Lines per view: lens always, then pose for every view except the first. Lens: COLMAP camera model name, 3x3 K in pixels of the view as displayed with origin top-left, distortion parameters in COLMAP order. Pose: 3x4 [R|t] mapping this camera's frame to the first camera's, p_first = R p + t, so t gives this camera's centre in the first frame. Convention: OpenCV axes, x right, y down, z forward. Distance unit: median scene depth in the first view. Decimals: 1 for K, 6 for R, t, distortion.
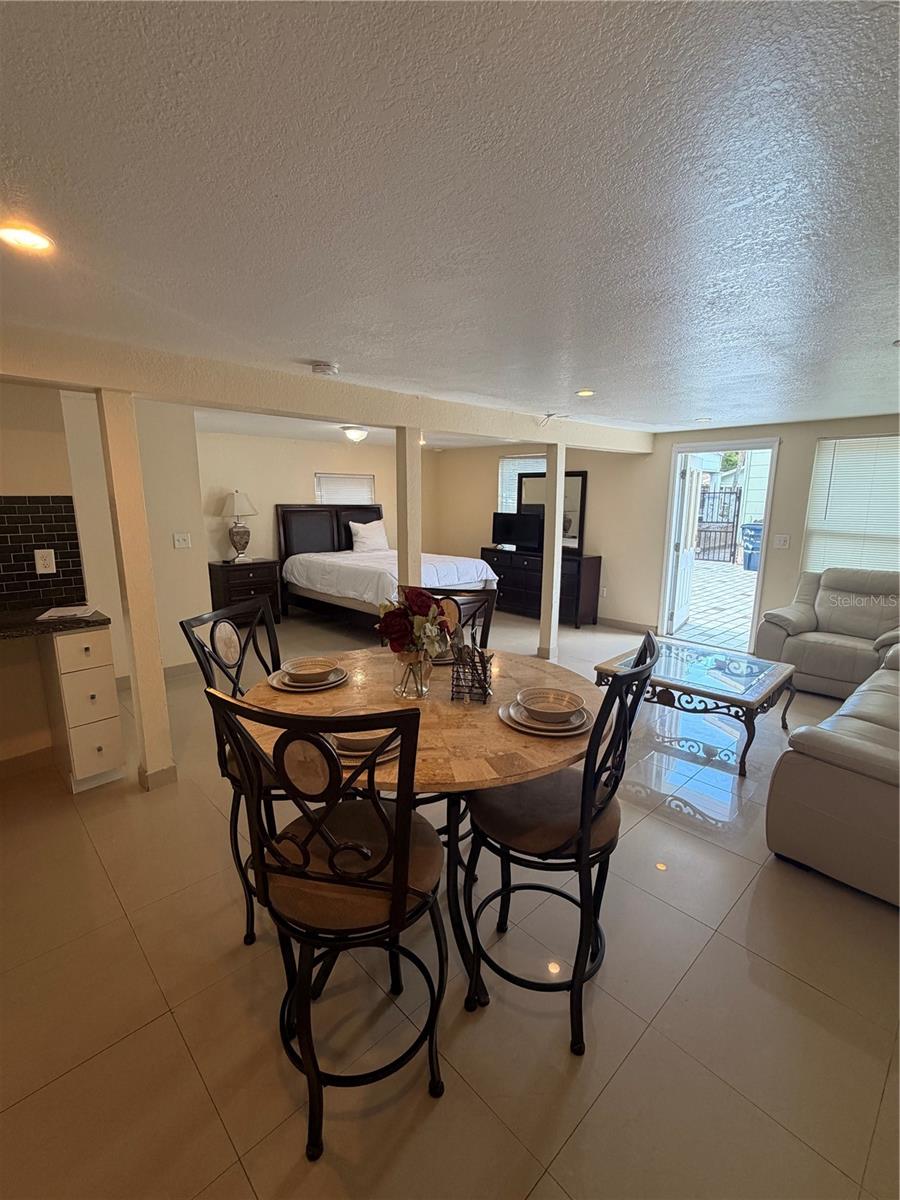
lens RADIAL K [[533.0, 0, 449.9], [0, 533.0, 601.4], [0, 0, 1]] dist [-0.000301, 0.000348]
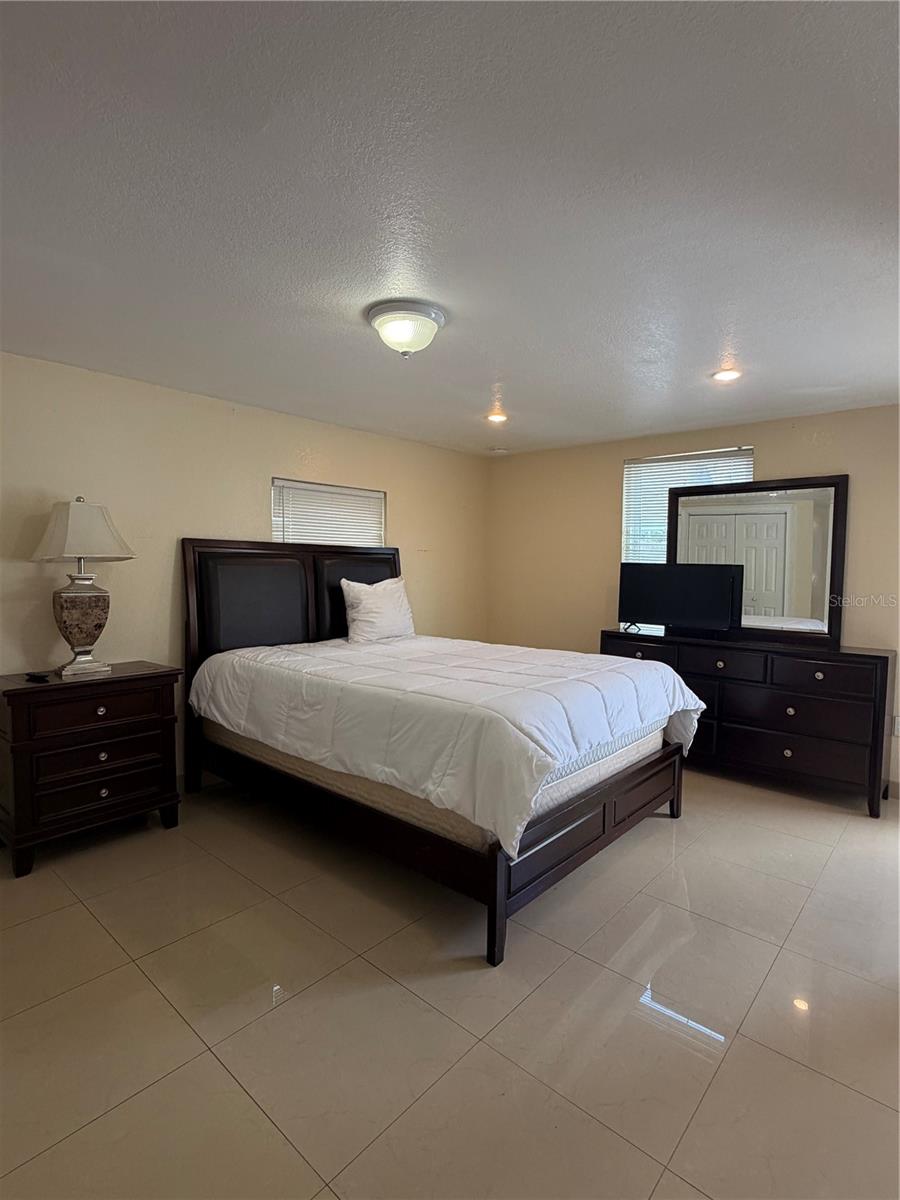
lens RADIAL K [[595.0, 0, 451.1], [0, 595.0, 597.3], [0, 0, 1]] dist [-0.003160, 0.000979]
pose [[0.996576, -0.000978, 0.082674, -0.155170], [0.012425, 0.990346, -0.138057, -0.066984], [-0.081741, 0.138611, 0.986968, 0.535404]]
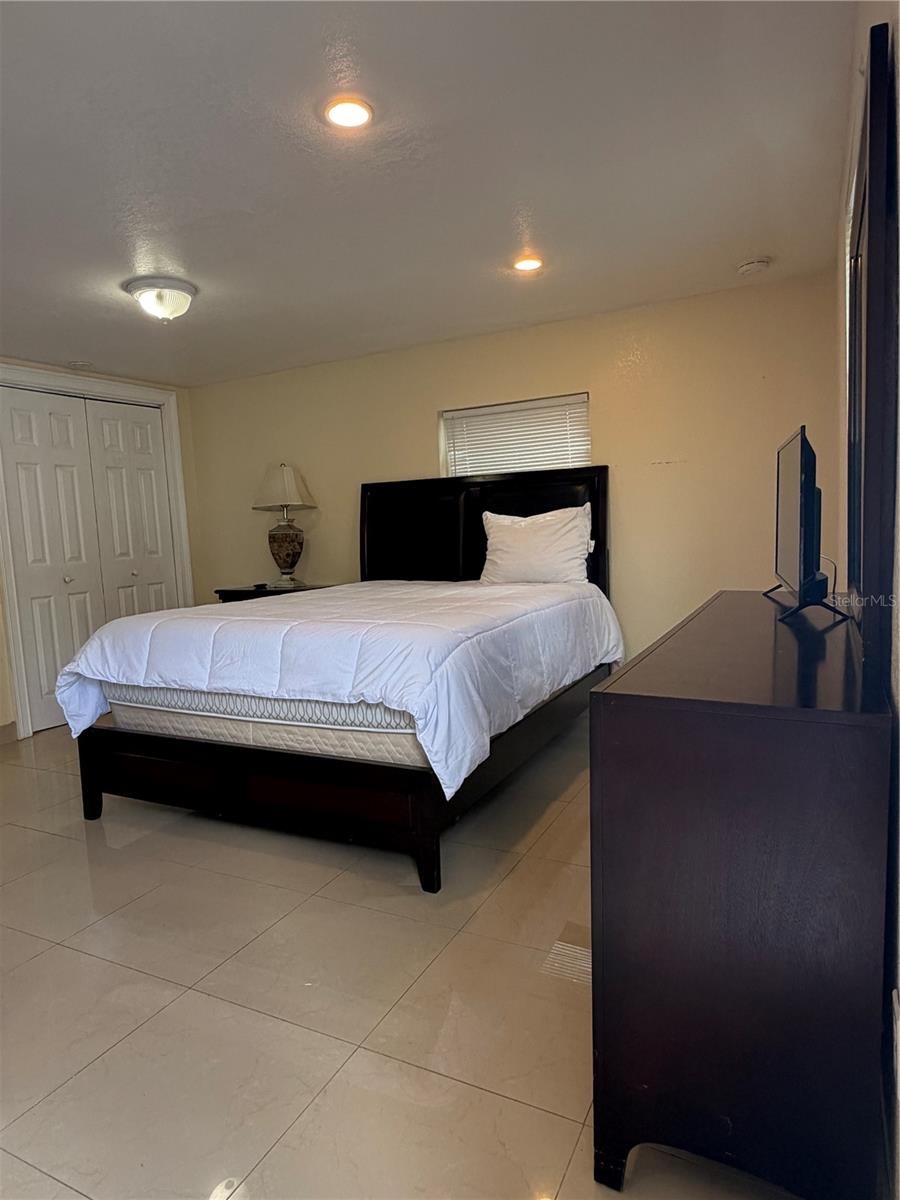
lens RADIAL K [[739.9, 0, 444.4], [0, 739.9, 607.4], [0, 0, 1]] dist [-0.004253, 0.002242]
pose [[0.323409, 0.076201, -0.943186, 0.415764], [-0.135528, 0.990206, 0.033529, -0.104287], [0.936504, 0.116984, 0.330569, 0.906399]]
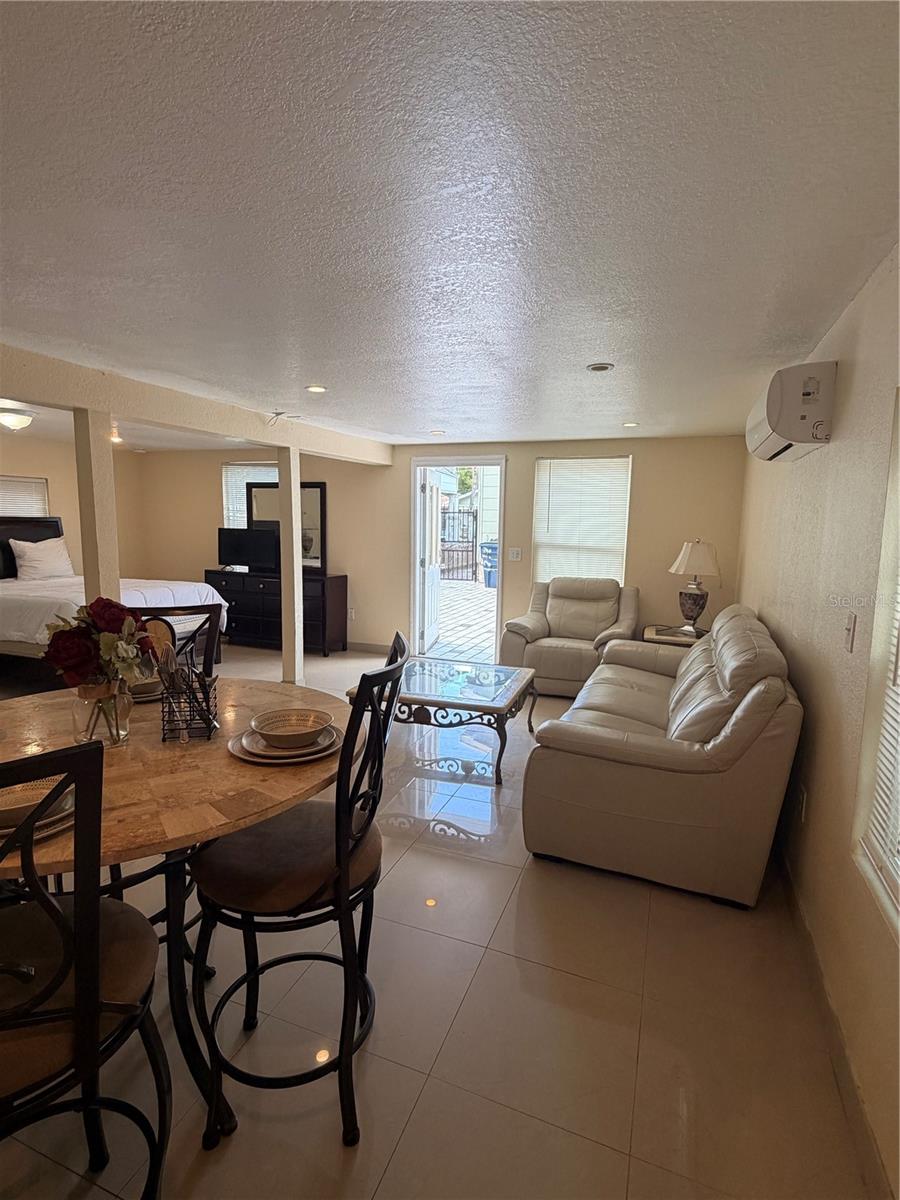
lens RADIAL K [[595.0, 0, 448.8], [0, 595.0, 600.5], [0, 0, 1]] dist [-0.003160, 0.000979]
pose [[0.902836, -0.047548, 0.427347, 0.004814], [0.071271, 0.996667, -0.039679, 0.011965], [-0.424036, 0.066281, 0.903216, 0.009959]]
